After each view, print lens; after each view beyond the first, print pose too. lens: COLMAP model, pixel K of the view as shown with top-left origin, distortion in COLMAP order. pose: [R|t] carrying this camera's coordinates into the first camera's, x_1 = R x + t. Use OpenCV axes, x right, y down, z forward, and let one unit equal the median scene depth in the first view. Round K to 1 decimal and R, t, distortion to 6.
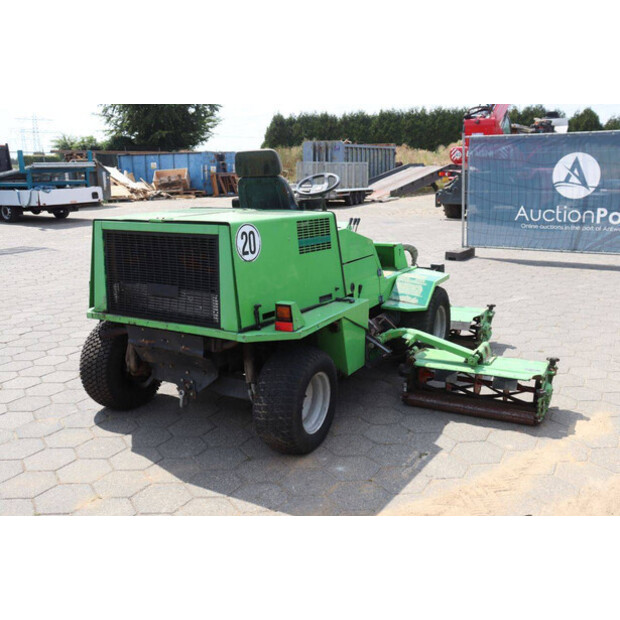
lens RADIAL K [[604.5, 0, 310.0], [0, 604.5, 310.0], [0, 0, 1]] dist [-0.055159, 0.018583]
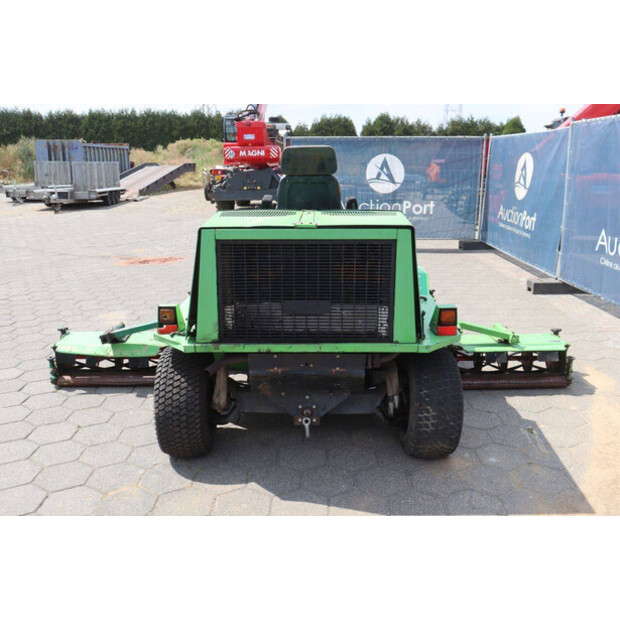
lens RADIAL K [[569.4, 0, 310.0], [0, 569.4, 310.0], [0, 0, 1]] dist [-0.149945, 0.189755]
pose [[0.877093, -0.109077, 0.467771, -0.224703], [0.100771, 0.993987, 0.042832, -0.022887], [-0.469631, 0.009570, 0.882811, 0.103036]]
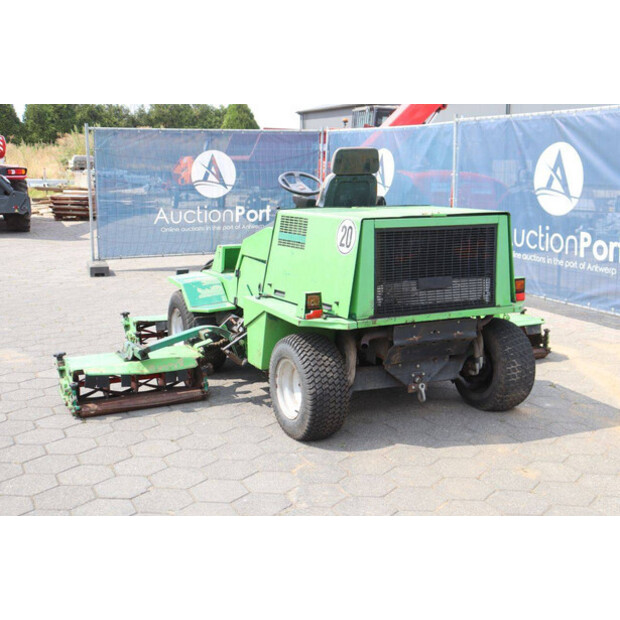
lens RADIAL K [[805.3, 0, 310.0], [0, 805.3, 310.0], [0, 0, 1]] dist [0.025909, 0.033831]
pose [[0.580584, -0.134525, 0.803011, -0.539048], [0.179453, 0.983145, 0.034956, -0.026713], [-0.794179, 0.123808, 0.594939, 0.128896]]
